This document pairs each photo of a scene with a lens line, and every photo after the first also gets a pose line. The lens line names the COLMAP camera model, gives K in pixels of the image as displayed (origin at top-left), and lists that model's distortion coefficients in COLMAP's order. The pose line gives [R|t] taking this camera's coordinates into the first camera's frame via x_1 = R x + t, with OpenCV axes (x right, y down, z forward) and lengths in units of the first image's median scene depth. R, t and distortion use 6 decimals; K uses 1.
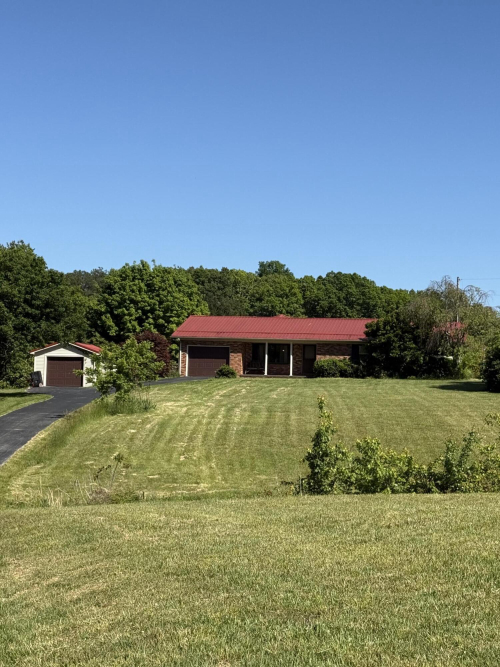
lens RADIAL K [[1231.4, 0, 250.6], [0, 1231.4, 334.3], [0, 0, 1]] dist [0.150943, 0.000000]
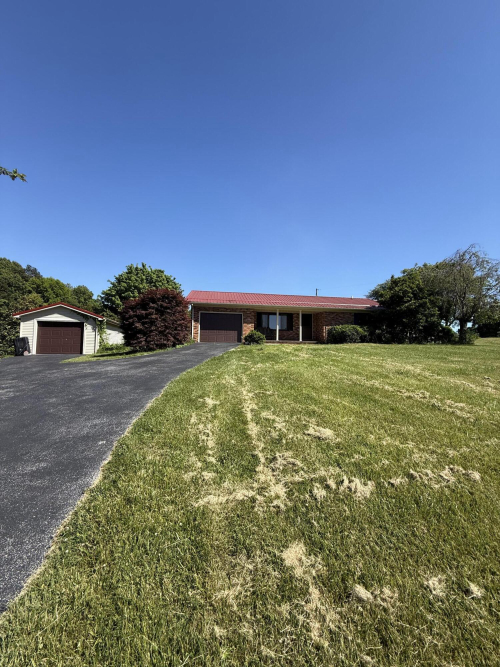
lens RADIAL K [[264.9, 0, 251.3], [0, 264.9, 332.6], [0, 0, 1]] dist [-0.001779, 0.001024]
pose [[0.944780, 0.004042, 0.327680, -0.085719], [-0.007915, 0.999914, 0.010487, 0.024450], [-0.327609, -0.012501, 0.944731, 0.814547]]
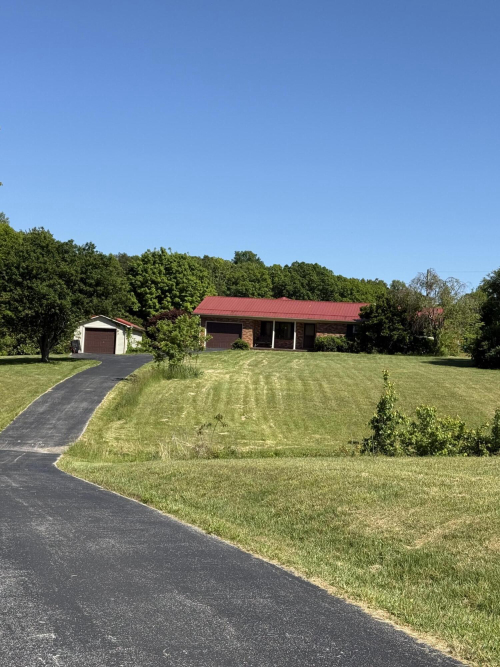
lens RADIAL K [[1041.1, 0, 247.6], [0, 1041.1, 332.0], [0, 0, 1]] dist [0.152975, 0.000000]
pose [[0.999052, 0.027456, 0.033777, -0.046974], [-0.028075, 0.999444, 0.017987, 0.000356], [-0.033264, -0.018918, 0.999268, 0.006868]]
